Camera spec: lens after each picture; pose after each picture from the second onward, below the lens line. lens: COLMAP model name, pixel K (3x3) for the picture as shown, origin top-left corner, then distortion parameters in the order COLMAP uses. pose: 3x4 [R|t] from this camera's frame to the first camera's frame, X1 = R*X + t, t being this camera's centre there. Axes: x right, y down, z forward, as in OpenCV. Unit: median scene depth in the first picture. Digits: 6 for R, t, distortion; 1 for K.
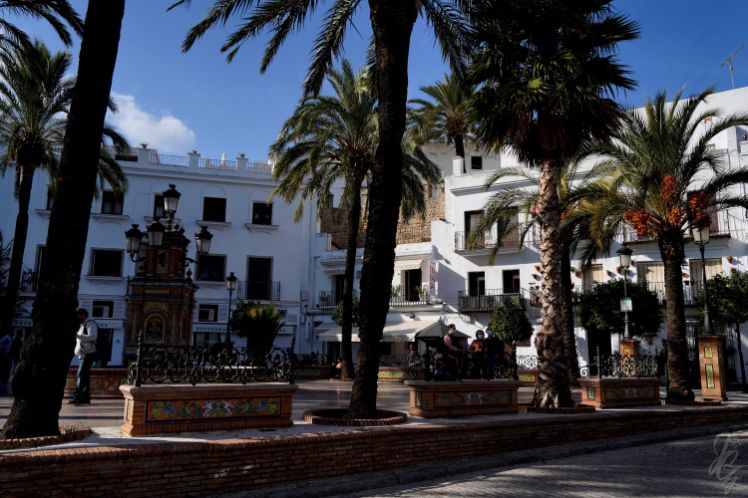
lens RADIAL K [[635.8, 0, 374.0], [0, 635.8, 249.0], [0, 0, 1]] dist [-0.001465, -0.002820]
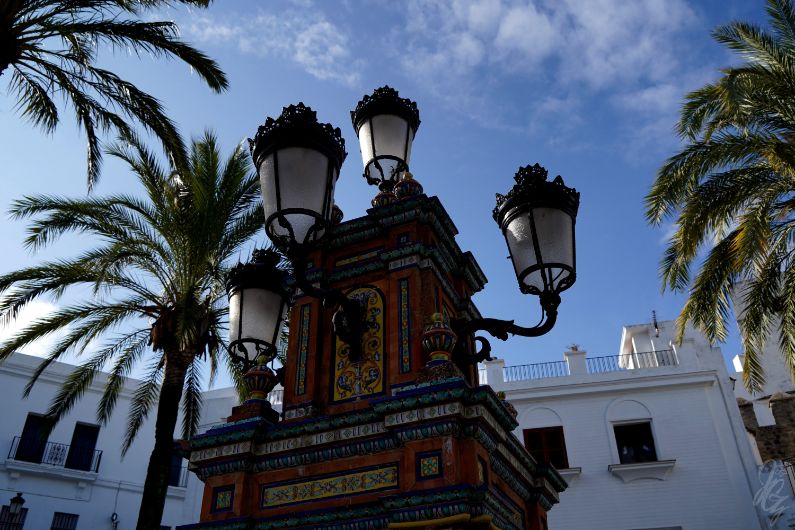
lens RADIAL K [[675.8, 0, 397.5], [0, 675.8, 265.0], [0, 0, 1]] dist [-0.001465, -0.002820]
pose [[0.897276, -0.273548, -0.346508, -0.119582], [0.096949, 0.887830, -0.449843, 0.046151], [0.430694, 0.370039, 0.823149, 0.405491]]
